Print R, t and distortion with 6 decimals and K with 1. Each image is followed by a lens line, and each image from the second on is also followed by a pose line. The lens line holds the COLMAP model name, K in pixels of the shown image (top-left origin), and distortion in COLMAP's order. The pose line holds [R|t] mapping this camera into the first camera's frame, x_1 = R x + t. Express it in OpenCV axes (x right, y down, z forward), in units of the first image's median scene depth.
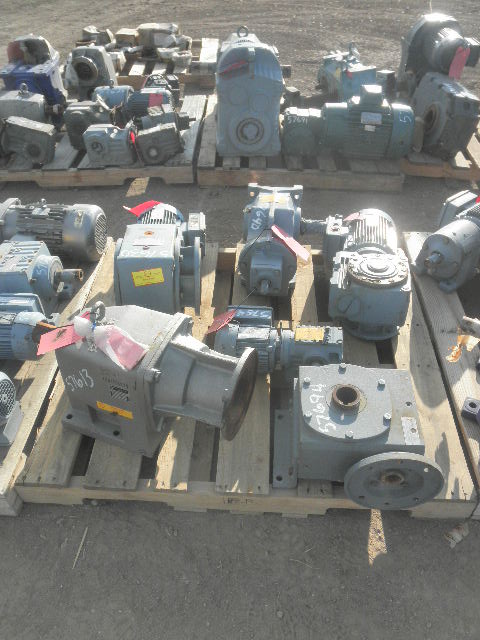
lens RADIAL K [[550.7, 0, 240.0], [0, 550.7, 320.0], [0, 0, 1]] dist [-0.151629, 0.151153]
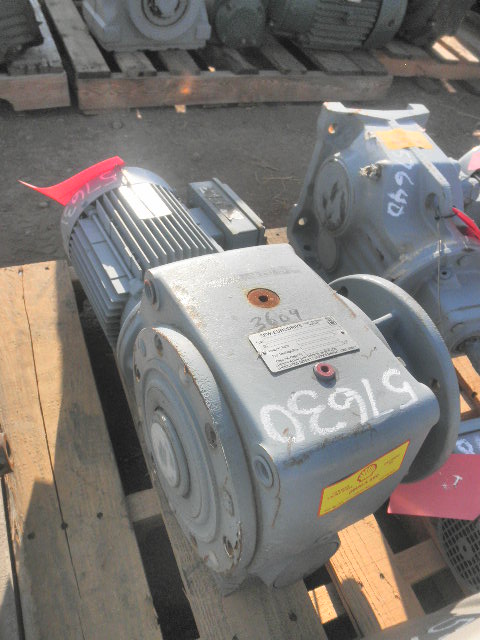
lens RADIAL K [[550.7, 0, 240.0], [0, 550.7, 320.0], [0, 0, 1]] dist [-0.151629, 0.151153]
pose [[0.899284, -0.208134, 0.384667, -0.181197], [0.144499, 0.971511, 0.187848, -0.126442], [-0.412806, -0.113344, 0.903739, 0.451830]]
